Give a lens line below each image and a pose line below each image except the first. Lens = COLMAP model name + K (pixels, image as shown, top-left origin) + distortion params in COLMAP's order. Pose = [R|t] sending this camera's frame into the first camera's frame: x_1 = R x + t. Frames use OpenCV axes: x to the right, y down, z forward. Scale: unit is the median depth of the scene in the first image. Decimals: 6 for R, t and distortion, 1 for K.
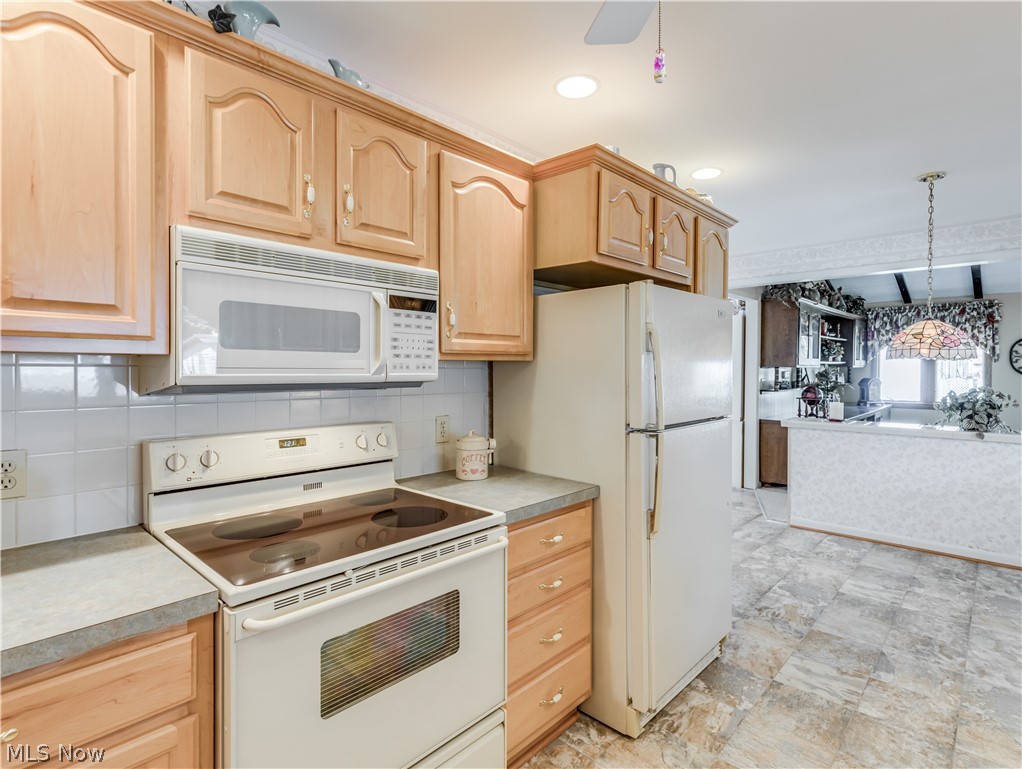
lens RADIAL K [[523.9, 0, 512.7], [0, 523.9, 377.4], [0, 0, 1]] dist [-0.002902, -0.000322]
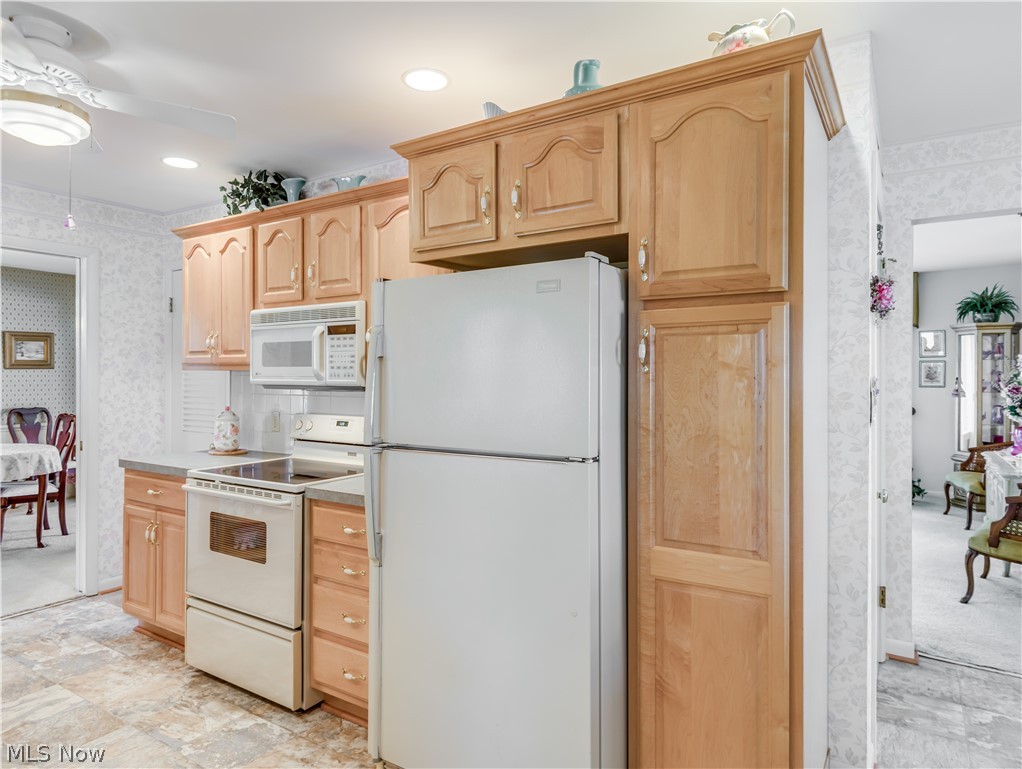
lens RADIAL K [[619.4, 0, 513.2], [0, 619.4, 381.7], [0, 0, 1]] dist [0.005290, 0.000478]
pose [[0.189932, 0.003419, -0.981791, 1.577297], [-0.015725, 0.999876, 0.000440, -0.011465], [0.981671, 0.015355, 0.189963, 1.194630]]
